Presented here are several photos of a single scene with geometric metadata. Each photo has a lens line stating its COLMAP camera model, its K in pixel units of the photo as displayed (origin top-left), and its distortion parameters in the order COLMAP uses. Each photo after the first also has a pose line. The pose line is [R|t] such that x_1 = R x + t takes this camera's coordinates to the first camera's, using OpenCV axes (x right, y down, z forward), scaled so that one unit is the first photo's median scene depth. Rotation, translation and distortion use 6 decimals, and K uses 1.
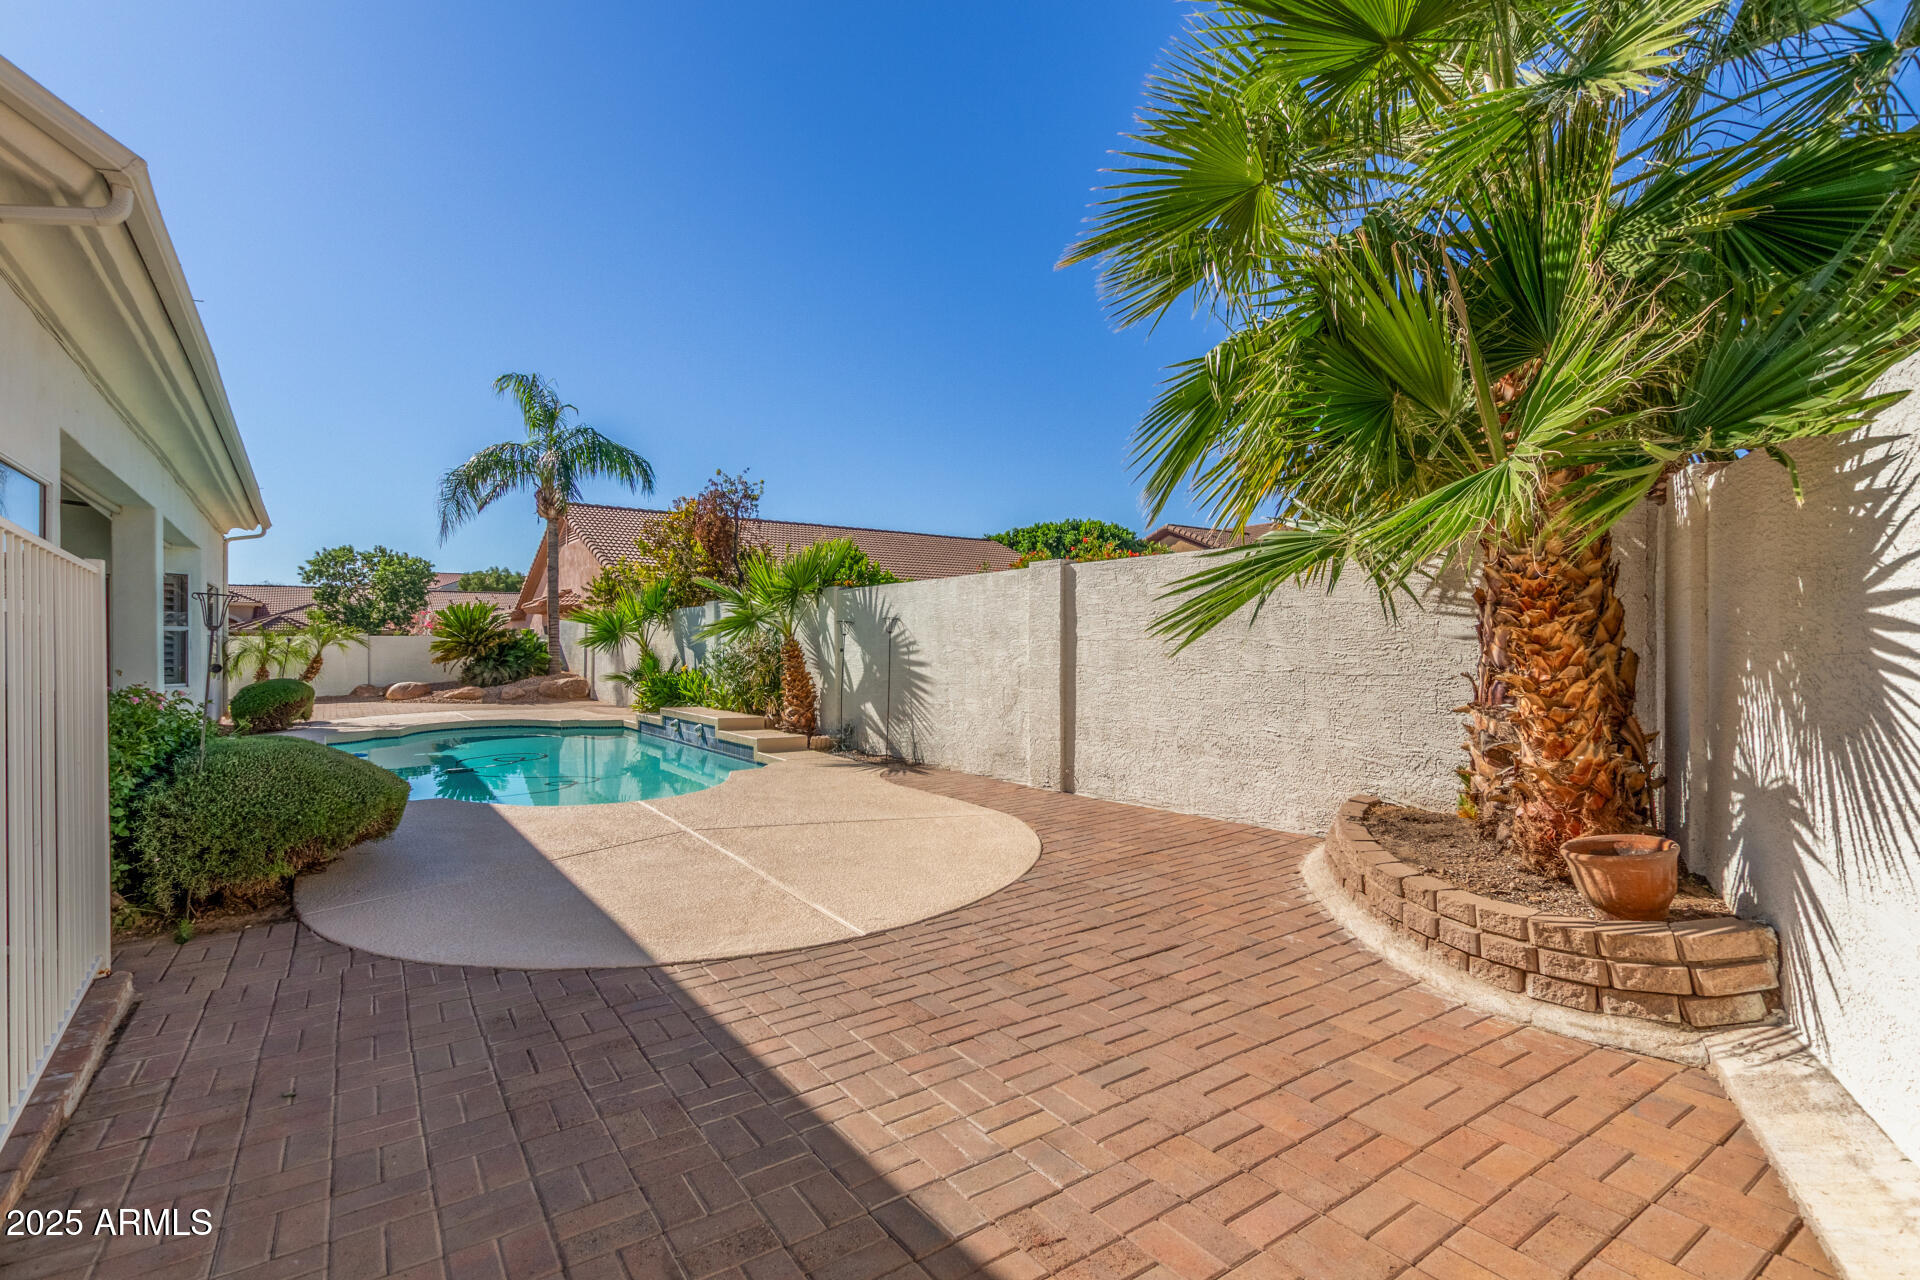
lens RADIAL K [[878.9, 0, 960.5], [0, 878.9, 642.1], [0, 0, 1]] dist [0.004022, -0.001412]
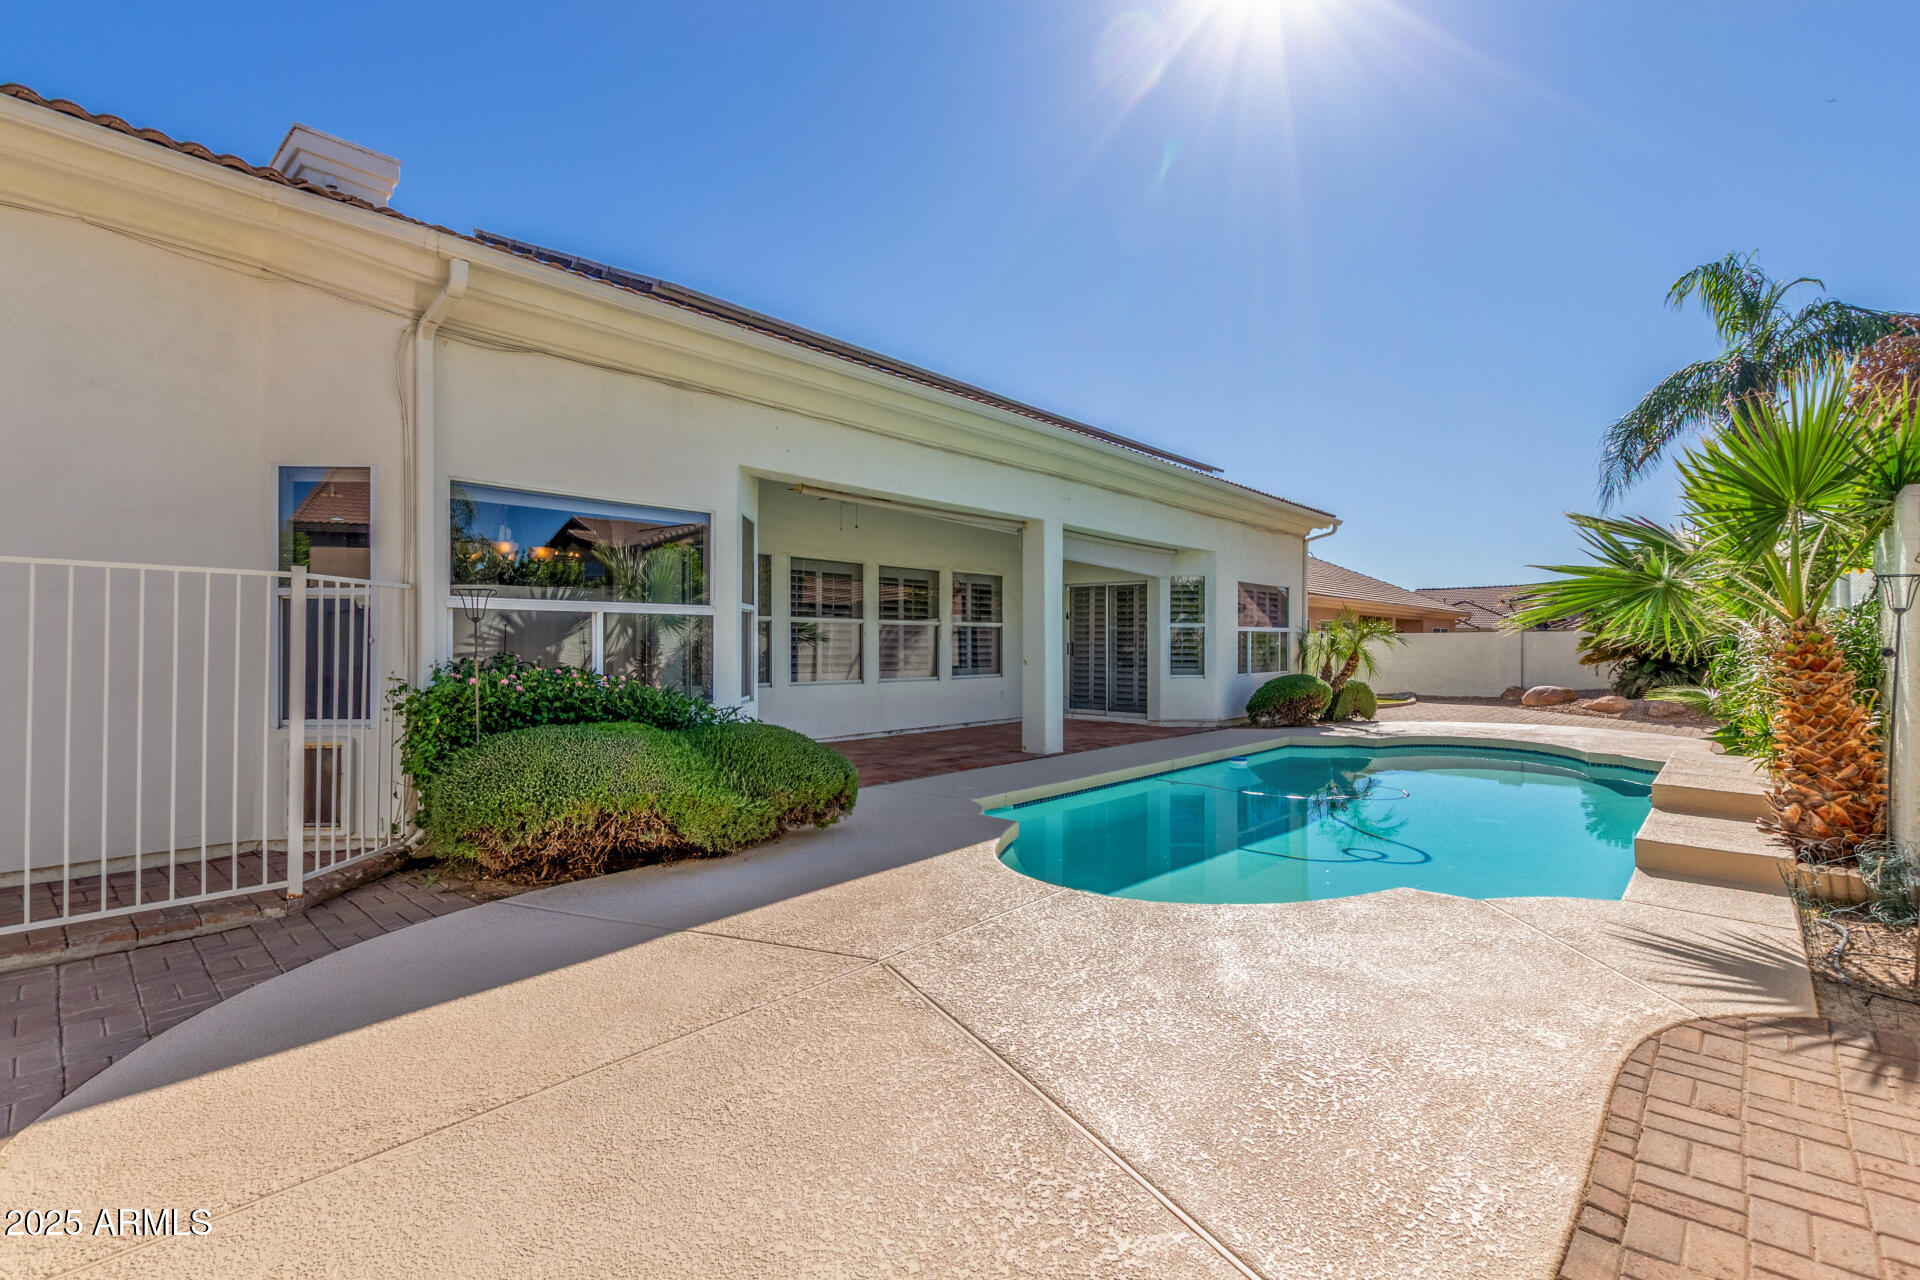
lens RADIAL K [[878.9, 0, 960.5], [0, 878.9, 642.1], [0, 0, 1]] dist [0.004022, -0.001412]
pose [[0.213786, 0.001743, -0.976879, 0.100078], [-0.000744, 0.999998, 0.001621, 0.003359], [0.976880, 0.000380, 0.213787, 0.371180]]
